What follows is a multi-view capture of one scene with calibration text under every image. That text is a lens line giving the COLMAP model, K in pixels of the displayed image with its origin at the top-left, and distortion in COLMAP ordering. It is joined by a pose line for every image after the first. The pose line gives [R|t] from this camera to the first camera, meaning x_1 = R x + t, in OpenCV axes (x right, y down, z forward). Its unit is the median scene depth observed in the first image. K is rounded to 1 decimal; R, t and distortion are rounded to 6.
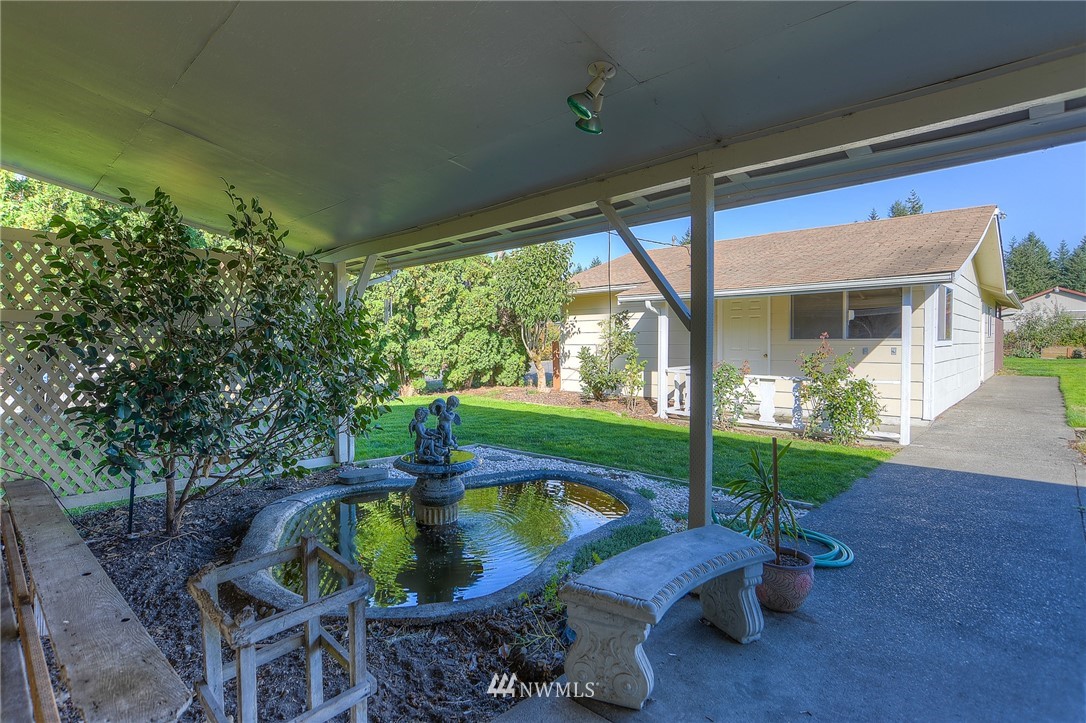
lens RADIAL K [[560.1, 0, 537.3], [0, 560.1, 355.1], [0, 0, 1]] dist [-0.030312, 0.027867]
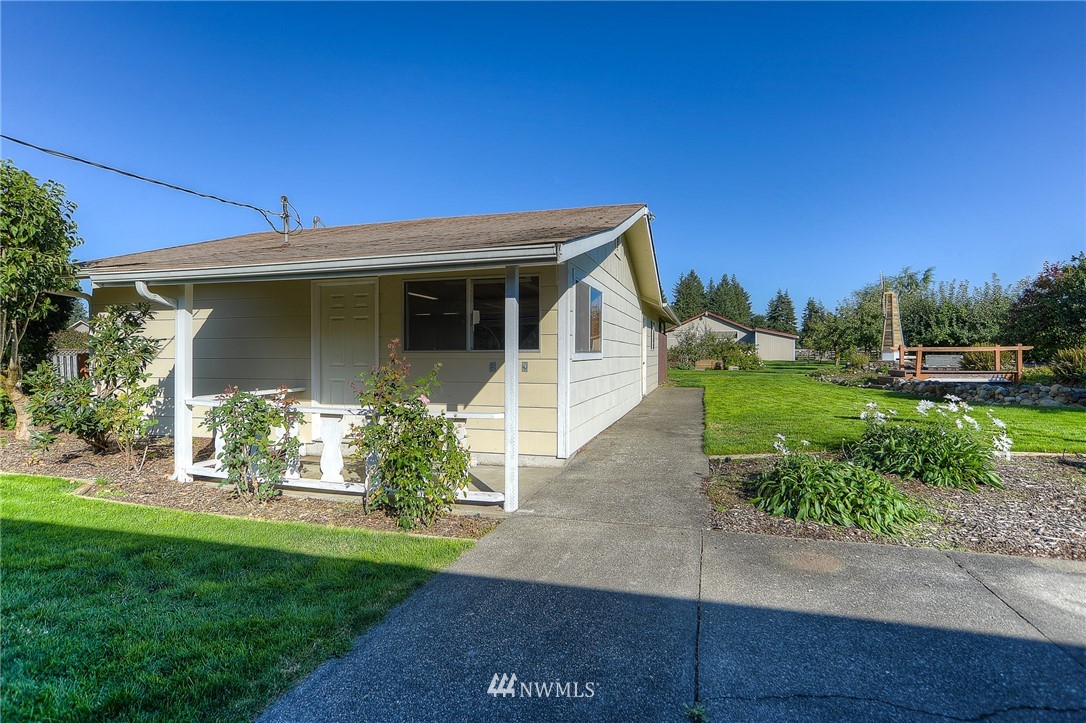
lens RADIAL K [[560.1, 0, 537.3], [0, 560.1, 355.1], [0, 0, 1]] dist [-0.030312, 0.027867]
pose [[0.899358, 0.002565, 0.437206, 0.231022], [0.007823, 0.999728, -0.021957, -0.004418], [-0.437144, 0.023168, 0.899093, 0.224563]]
